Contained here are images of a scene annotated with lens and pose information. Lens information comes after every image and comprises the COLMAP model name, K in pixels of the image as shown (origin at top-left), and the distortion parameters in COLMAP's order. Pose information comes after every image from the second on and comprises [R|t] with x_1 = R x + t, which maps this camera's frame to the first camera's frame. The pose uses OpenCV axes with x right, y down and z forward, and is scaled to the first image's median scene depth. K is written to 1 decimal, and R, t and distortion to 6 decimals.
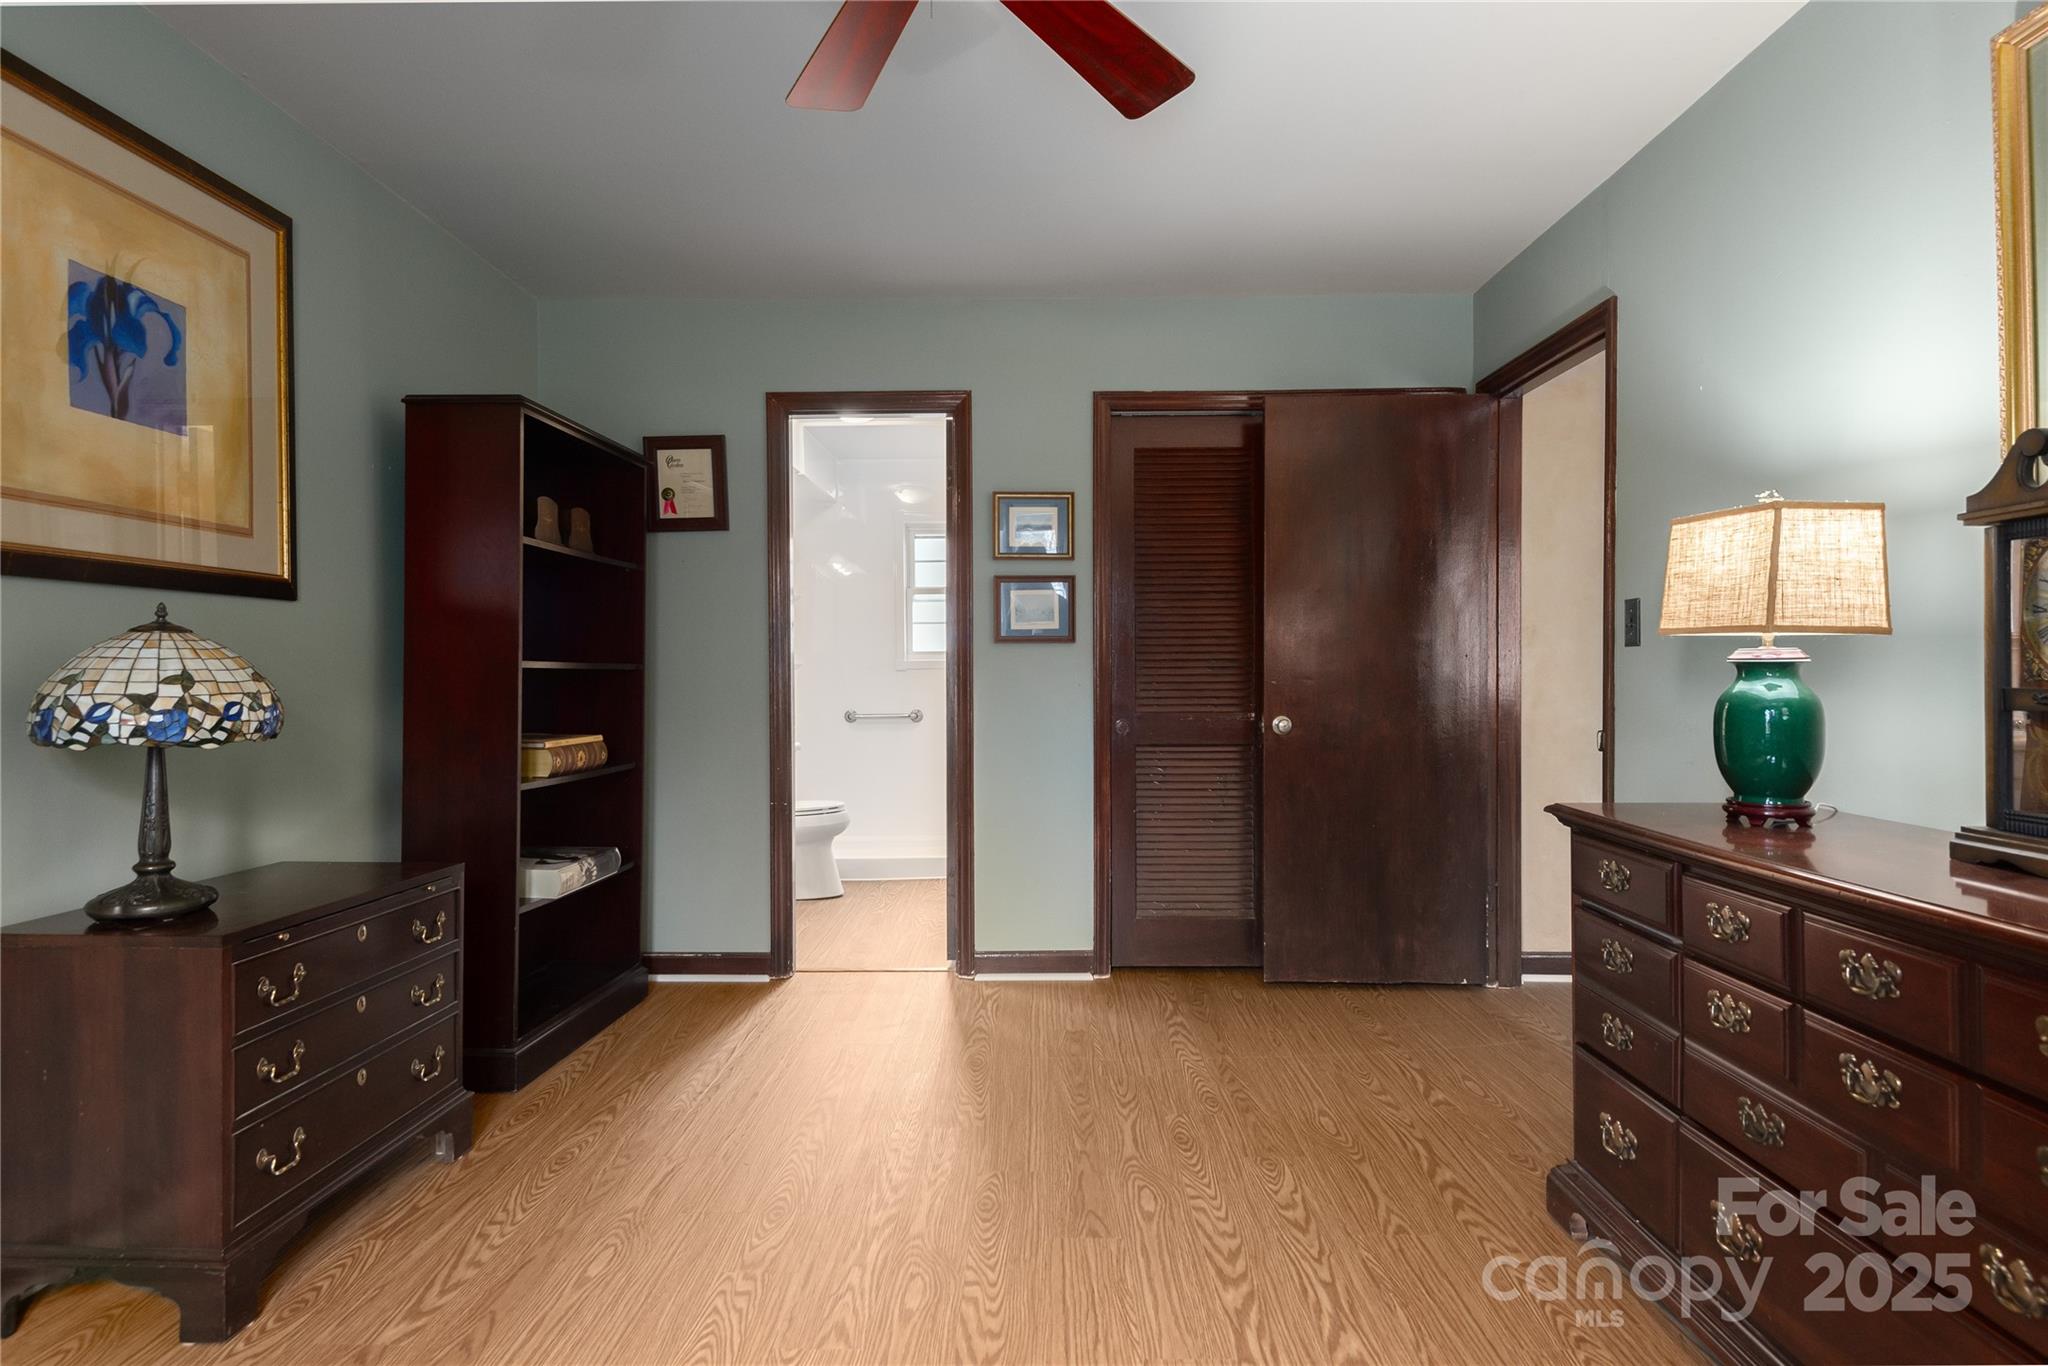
lens RADIAL K [[1108.8, 0, 1017.3], [0, 1108.8, 682.4], [0, 0, 1]] dist [0.009280, -0.001853]
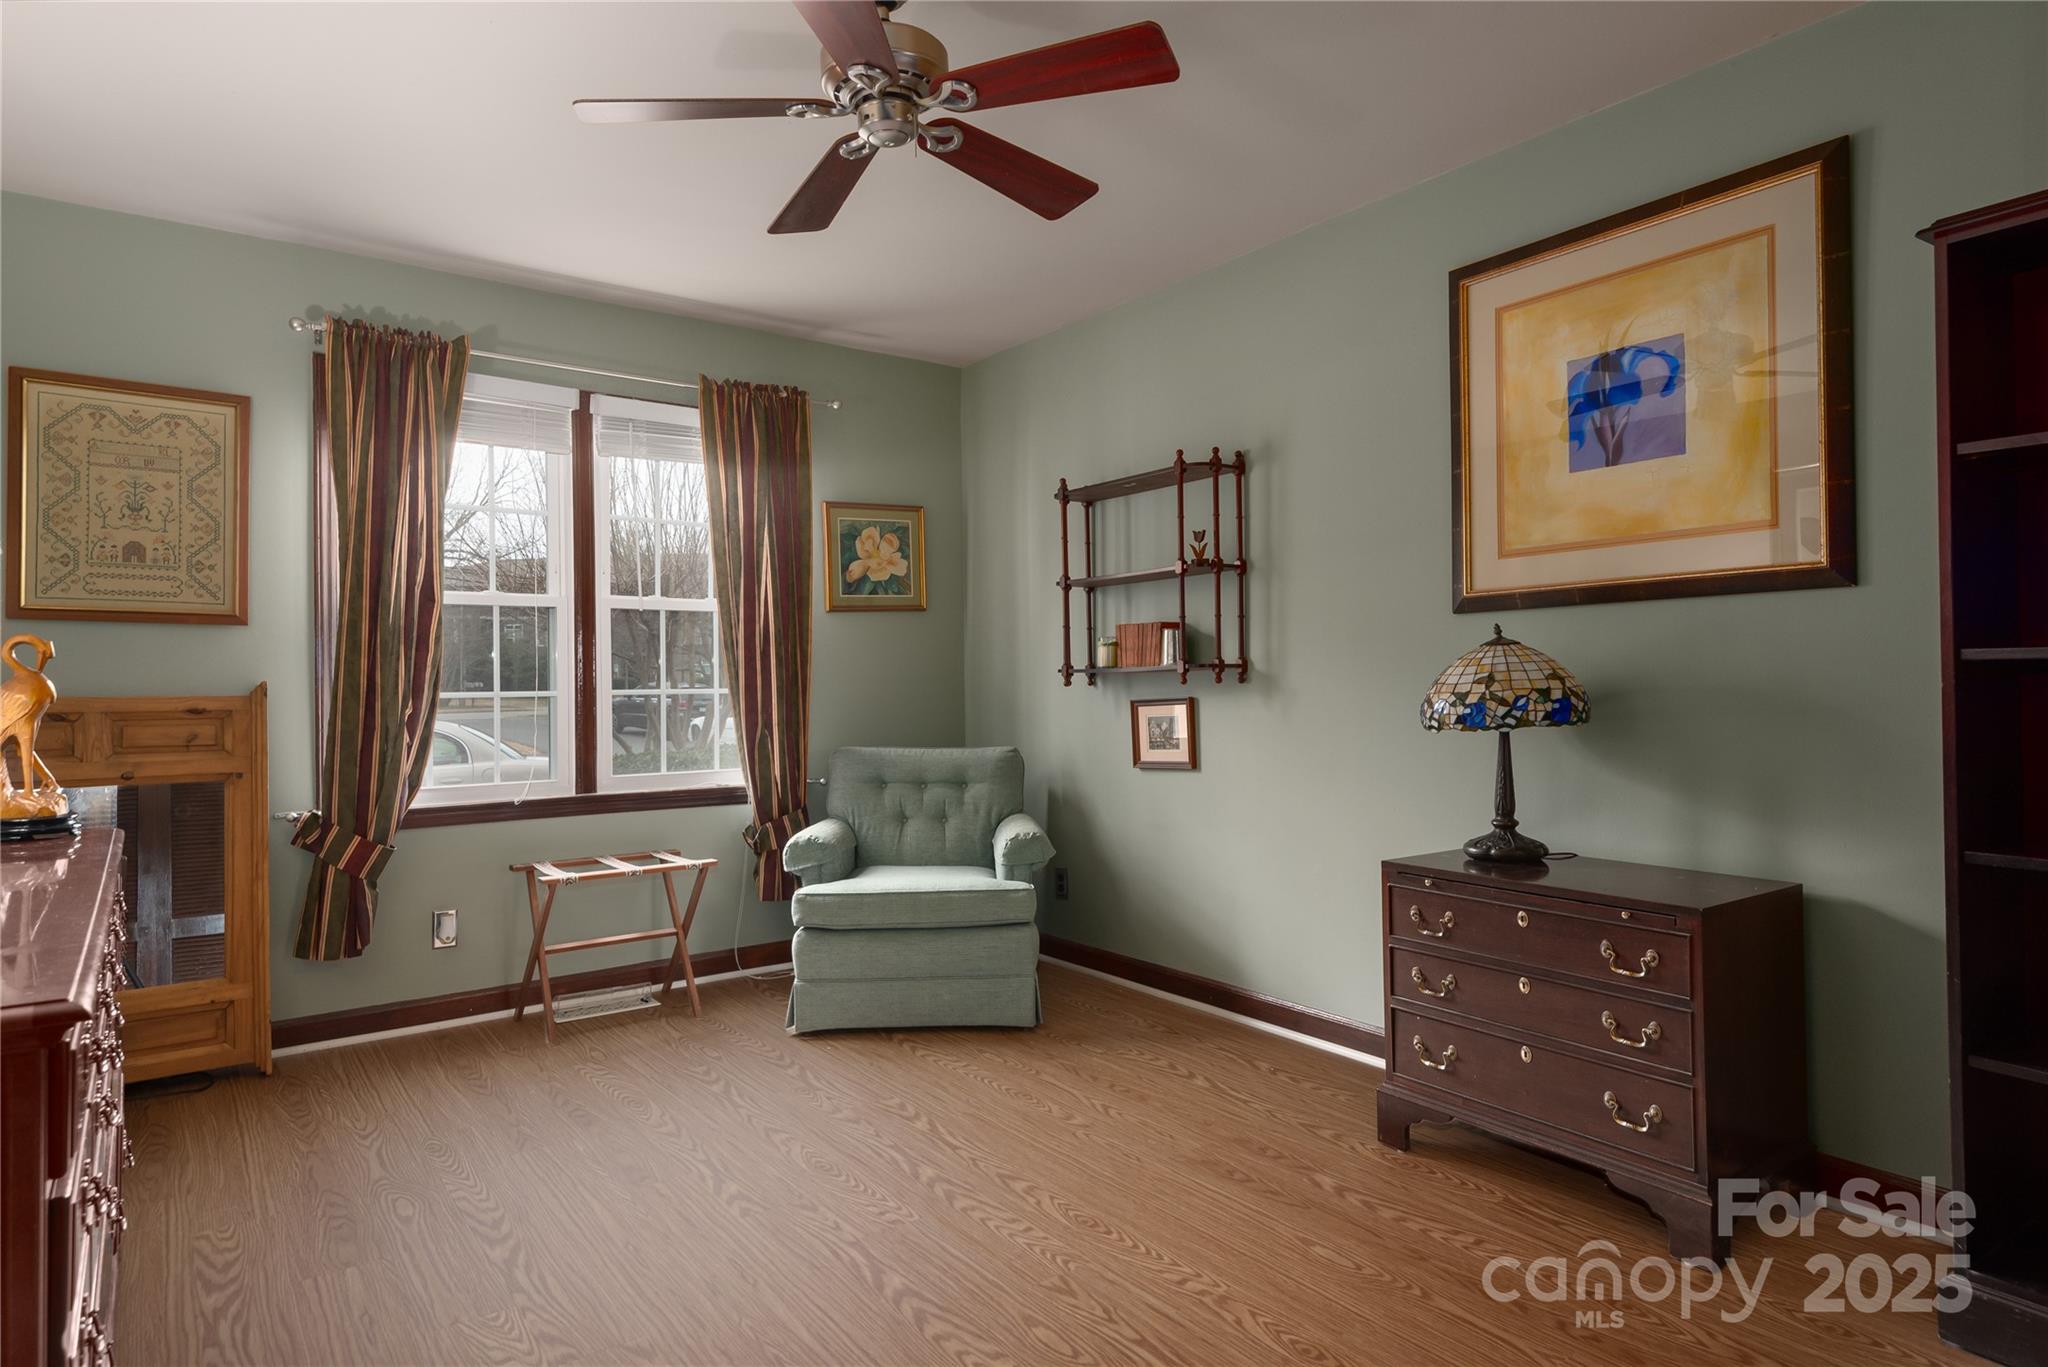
lens RADIAL K [[1179.3, 0, 1019.9], [0, 1179.3, 672.9], [0, 0, 1]] dist [0.003561, 0.000313]
pose [[-0.802120, -0.000141, -0.597163, 0.512731], [0.006371, 0.999941, -0.008794, -0.003118], [0.597129, -0.010859, -0.802071, 1.753322]]
